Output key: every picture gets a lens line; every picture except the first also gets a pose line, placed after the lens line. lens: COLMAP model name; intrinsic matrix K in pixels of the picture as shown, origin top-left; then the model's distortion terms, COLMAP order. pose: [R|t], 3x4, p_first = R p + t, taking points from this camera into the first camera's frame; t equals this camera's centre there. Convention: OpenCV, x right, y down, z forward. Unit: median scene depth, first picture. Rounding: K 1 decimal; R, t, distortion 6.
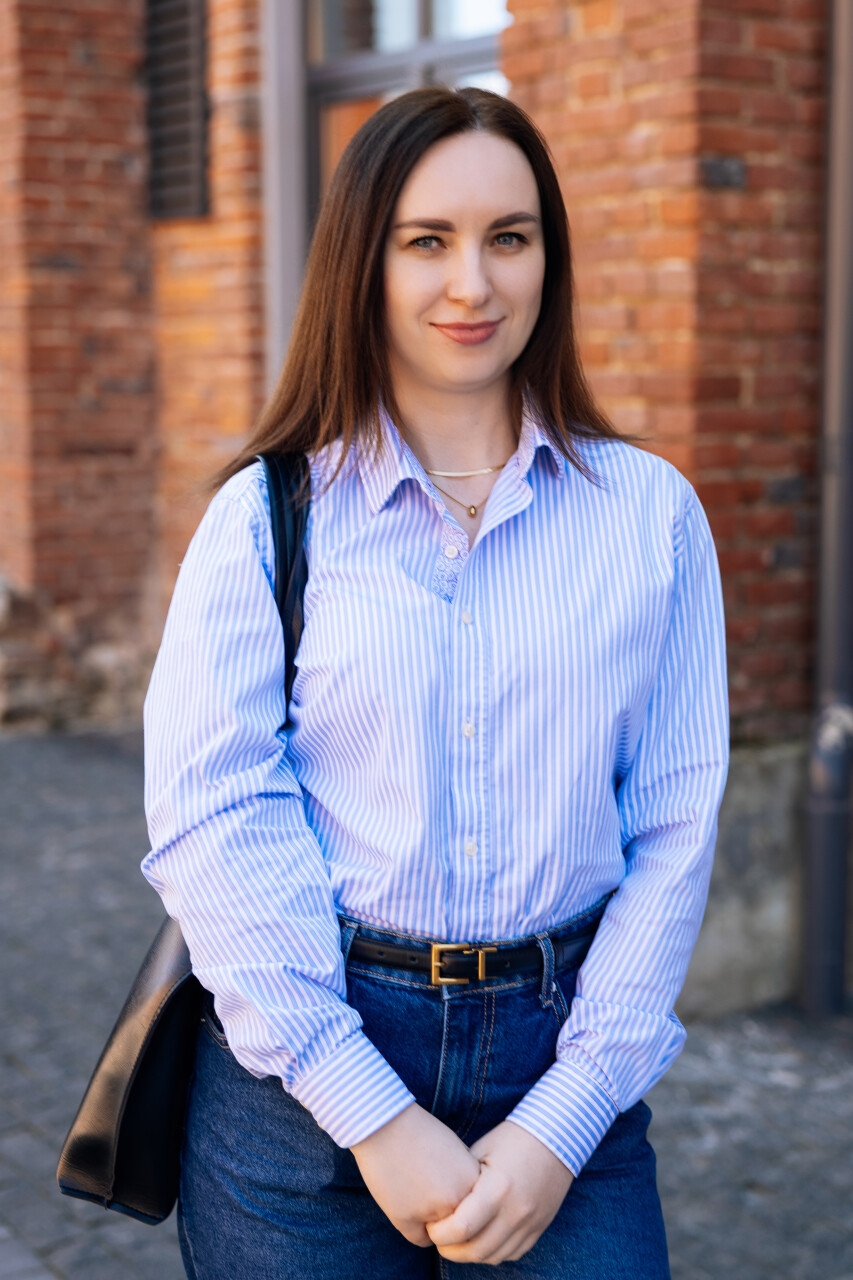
lens RADIAL K [[2387.0, 0, 426.5], [0, 2387.0, 640.0], [0, 0, 1]] dist [0.093325, -0.004135]
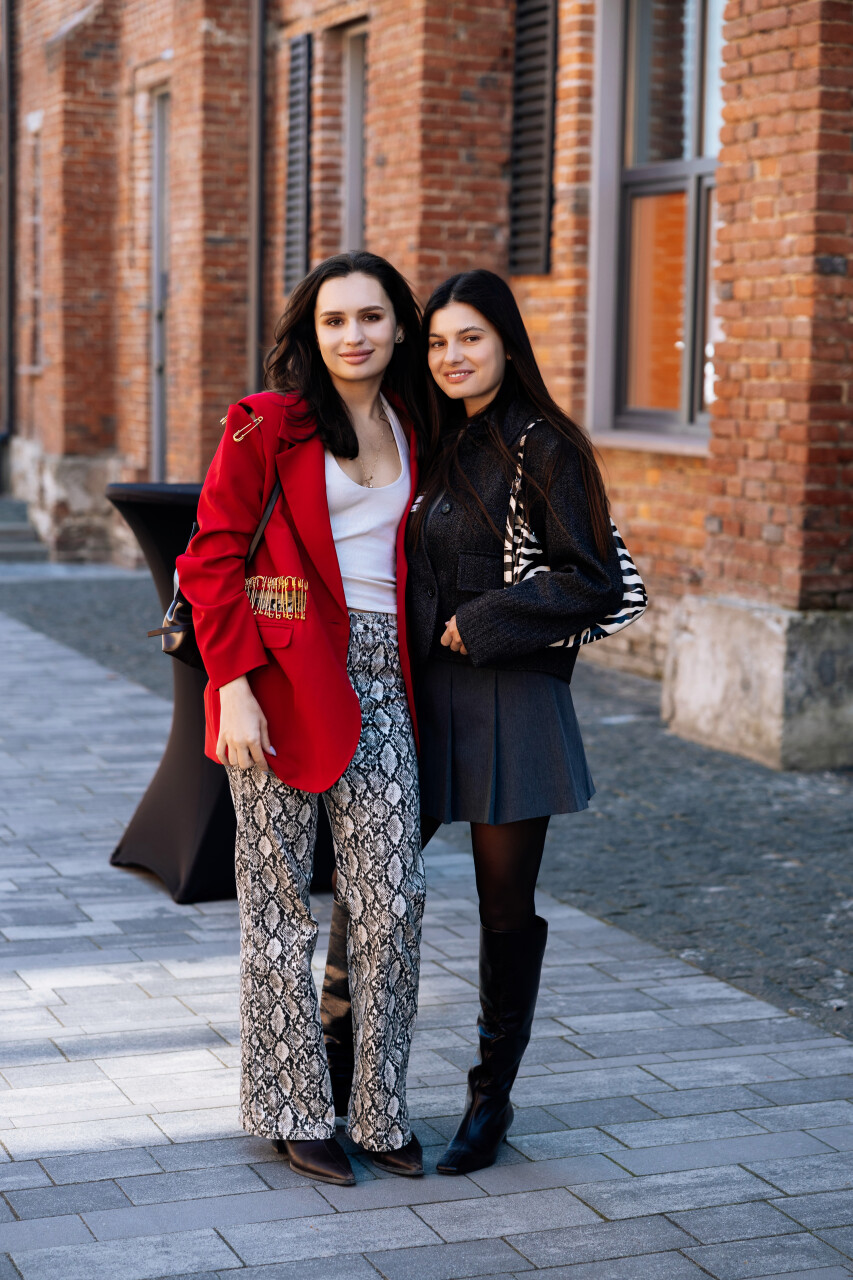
lens RADIAL K [[2565.1, 0, 426.5], [0, 2565.1, 640.0], [0, 0, 1]] dist [0.014135, 0.119861]
pose [[0.986941, 0.039021, -0.156284, 0.127999], [-0.042208, 0.998962, -0.017124, 0.104710], [0.155454, 0.023497, 0.987564, -0.771987]]
